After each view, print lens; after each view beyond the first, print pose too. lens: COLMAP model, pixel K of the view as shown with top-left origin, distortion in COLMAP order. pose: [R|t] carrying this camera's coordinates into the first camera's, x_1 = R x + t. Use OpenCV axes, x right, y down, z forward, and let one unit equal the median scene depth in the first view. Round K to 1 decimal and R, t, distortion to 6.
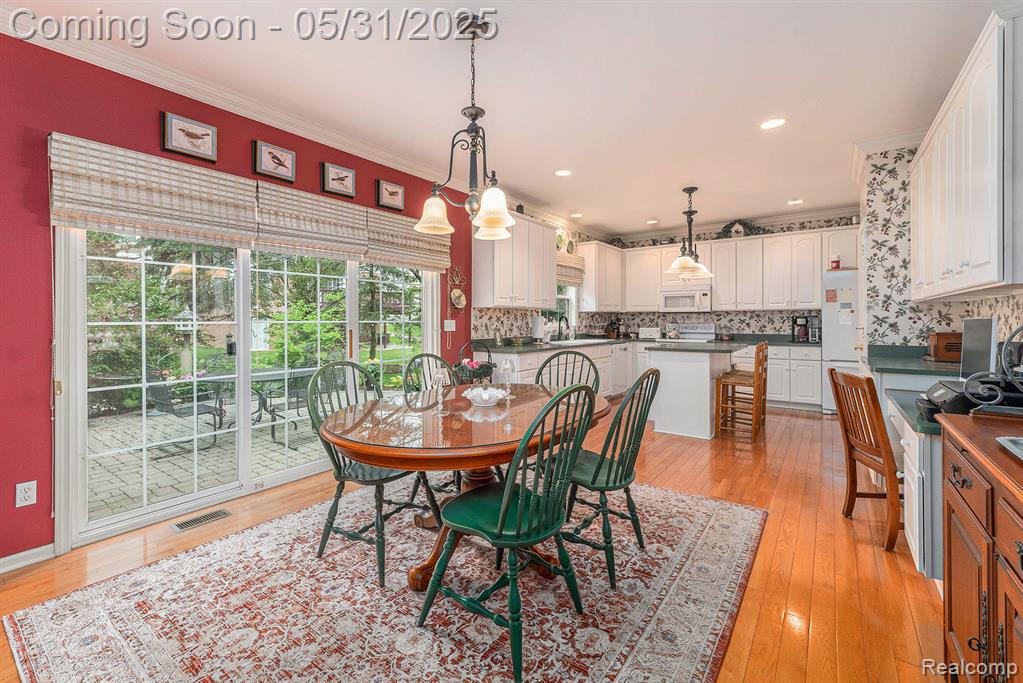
lens RADIAL K [[439.8, 0, 497.6], [0, 439.8, 320.9], [0, 0, 1]] dist [-0.000755, 0.001322]
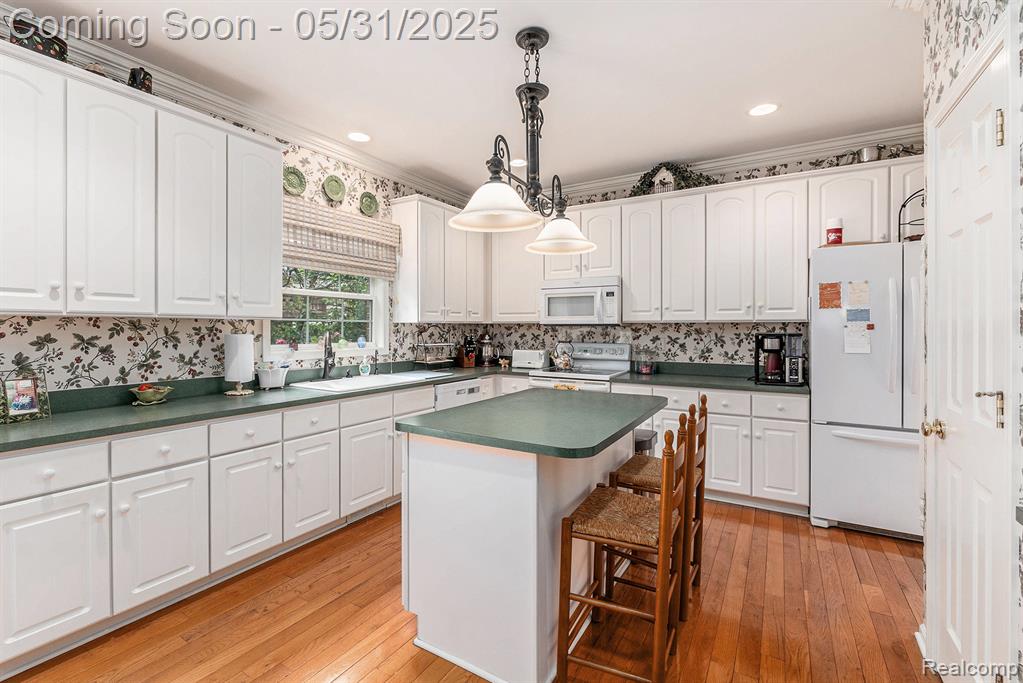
lens RADIAL K [[439.8, 0, 510.8], [0, 439.8, 328.4], [0, 0, 1]] dist [-0.000755, 0.001322]
pose [[0.995942, 0.002806, 0.089955, 0.304552], [-0.002808, 0.999996, -0.000105, -0.015468], [-0.089955, -0.000148, 0.995946, 0.462454]]
